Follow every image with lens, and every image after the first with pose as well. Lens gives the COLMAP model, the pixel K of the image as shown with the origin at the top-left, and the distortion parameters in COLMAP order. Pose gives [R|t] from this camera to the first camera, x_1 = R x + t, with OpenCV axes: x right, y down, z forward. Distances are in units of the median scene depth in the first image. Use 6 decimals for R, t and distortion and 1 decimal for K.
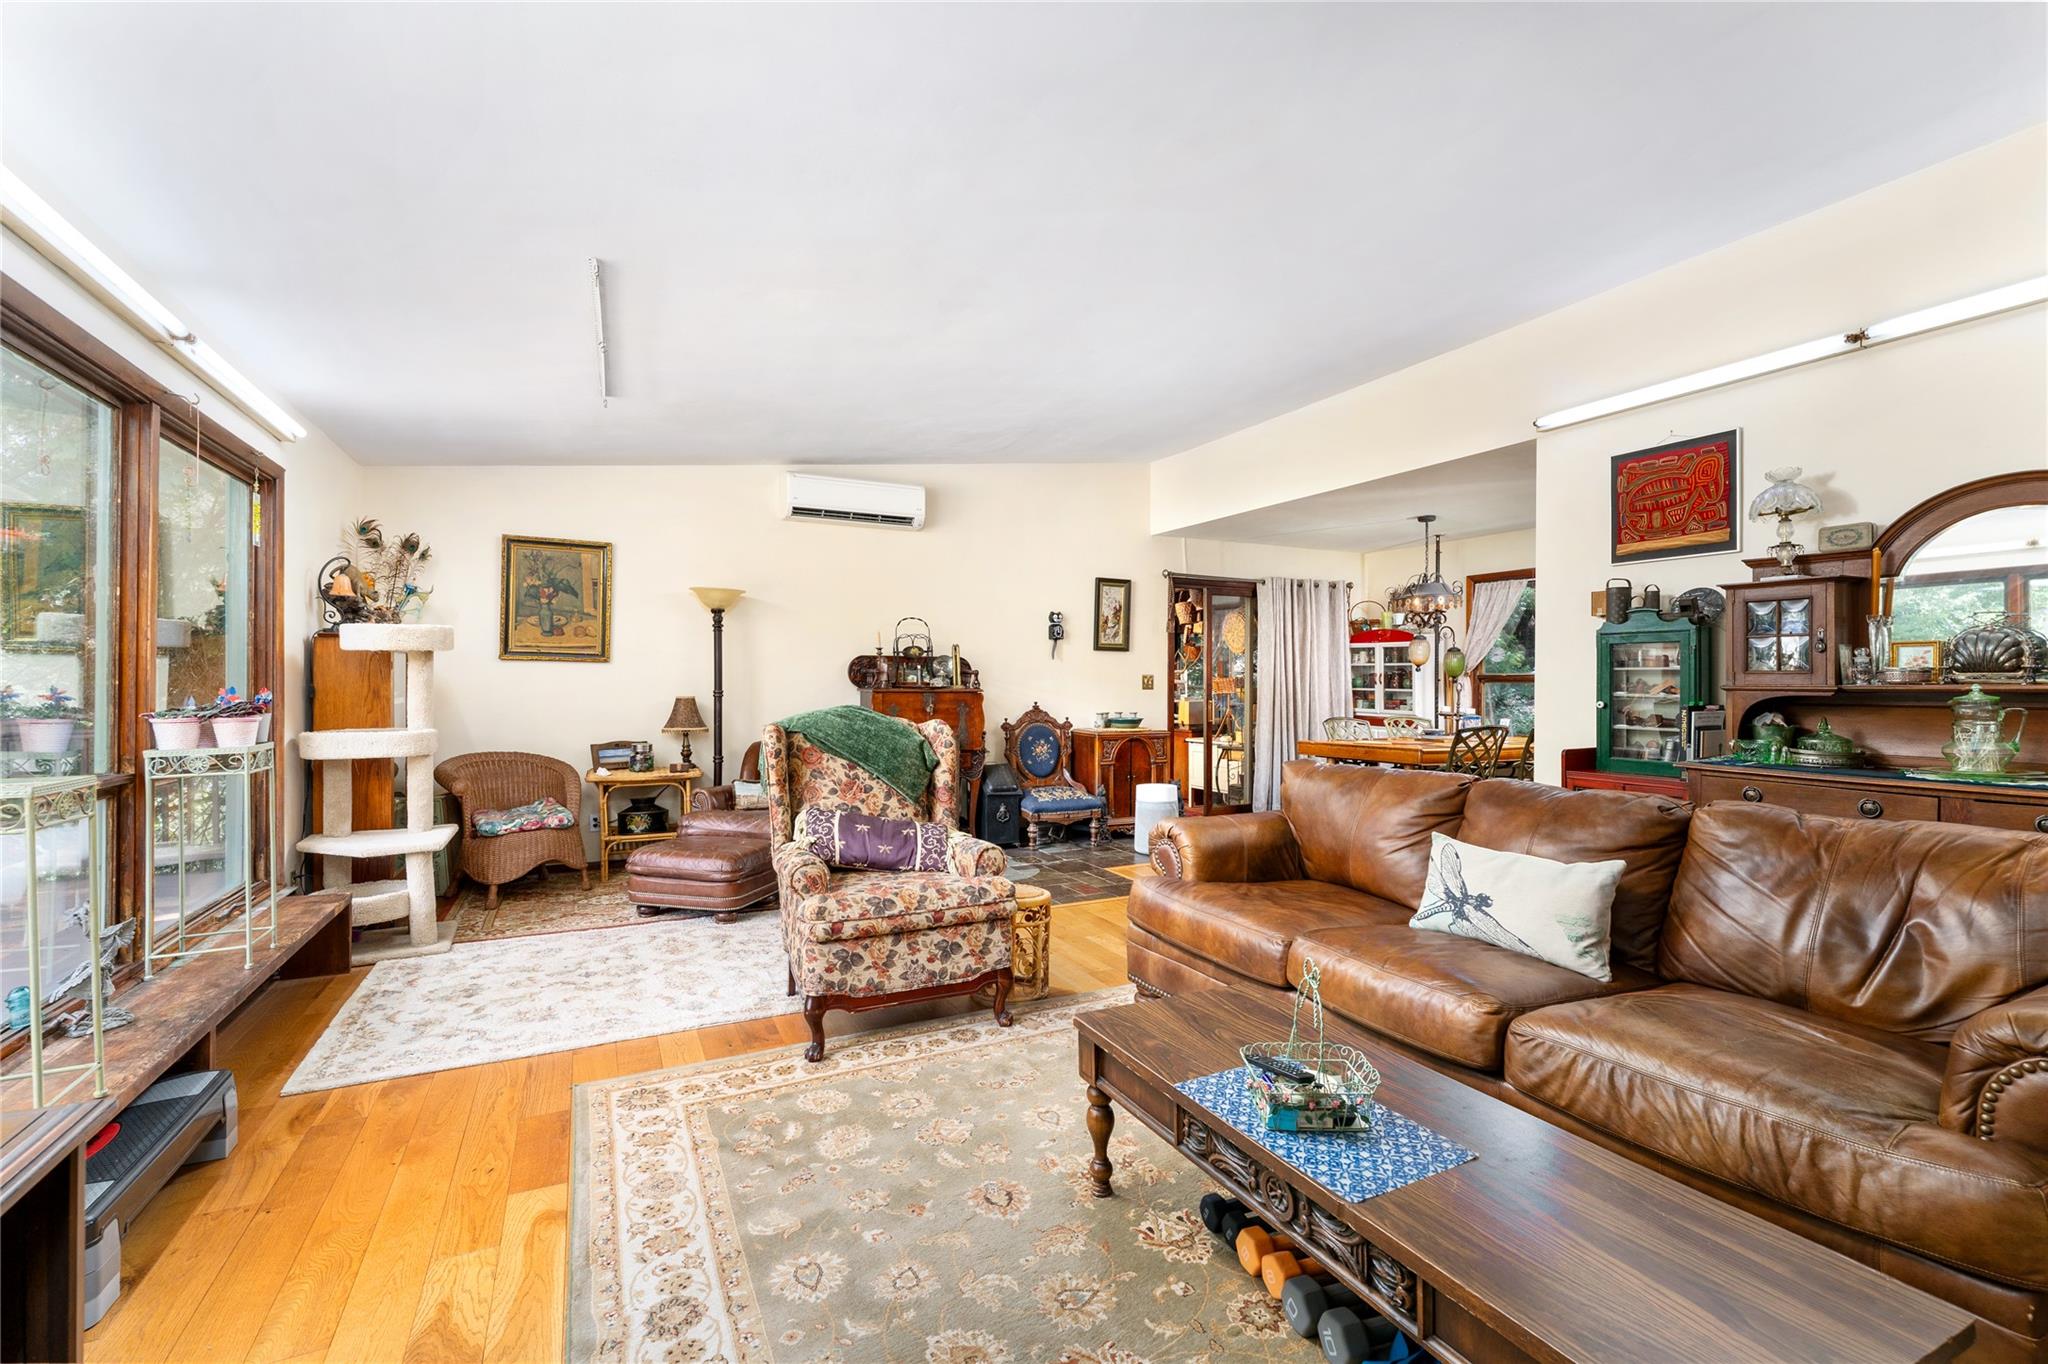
lens RADIAL K [[882.3, 0, 1022.3], [0, 882.3, 684.1], [0, 0, 1]] dist [-0.003431, -0.000209]
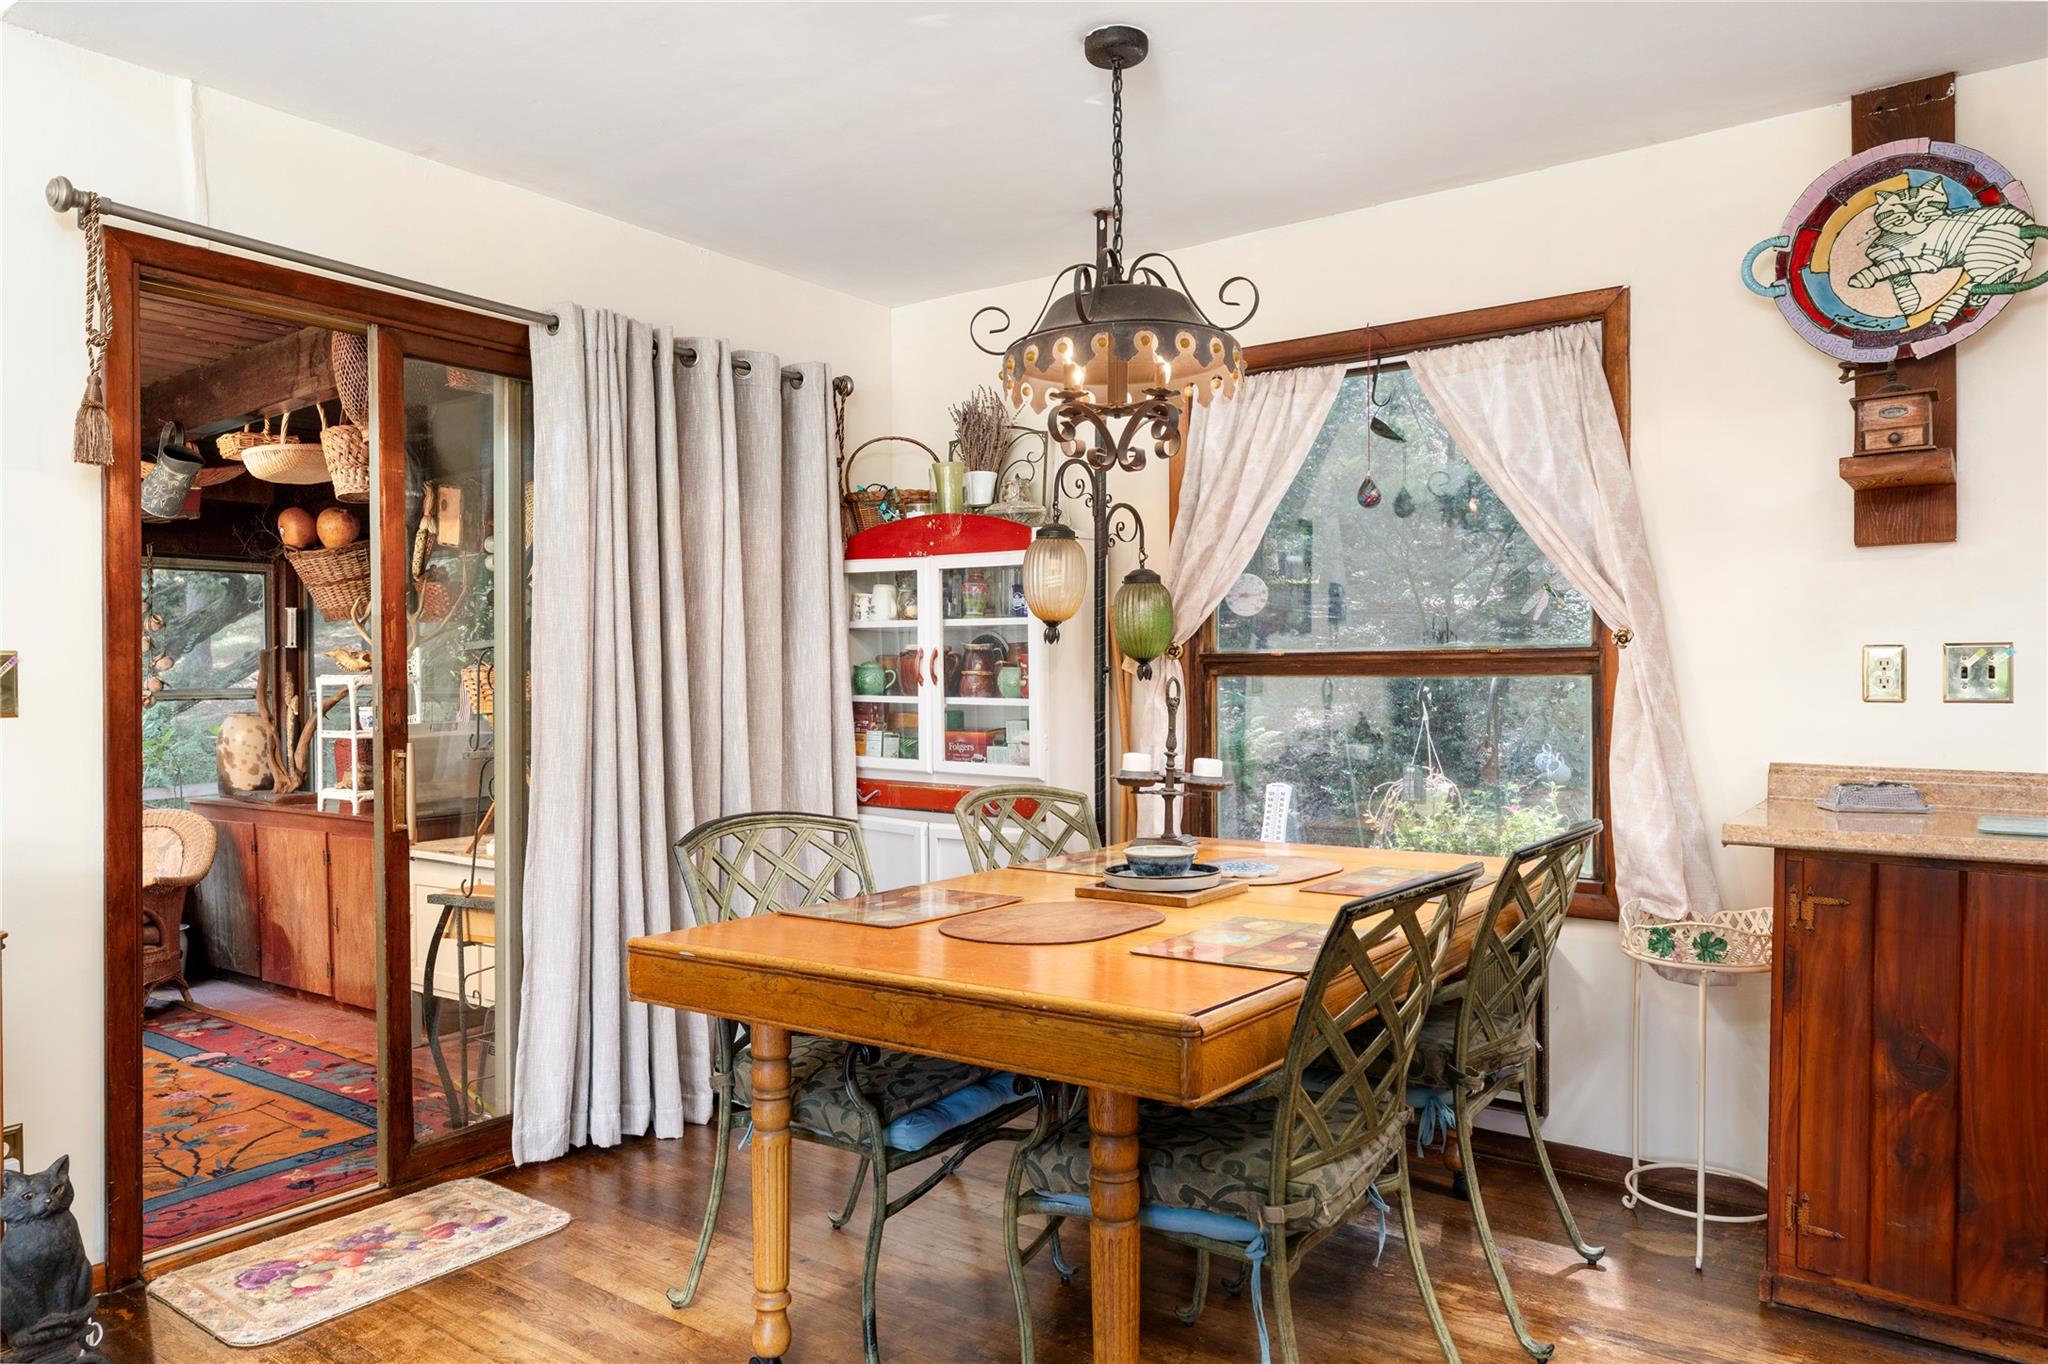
lens RADIAL K [[1362.9, 0, 1010.8], [0, 1362.9, 684.4], [0, 0, 1]] dist [-0.003499, 0.001034]
pose [[0.888140, -0.009480, 0.459475, 0.200029], [0.008312, 0.999955, 0.004564, -0.001535], [-0.459498, -0.000234, 0.888179, 0.539369]]
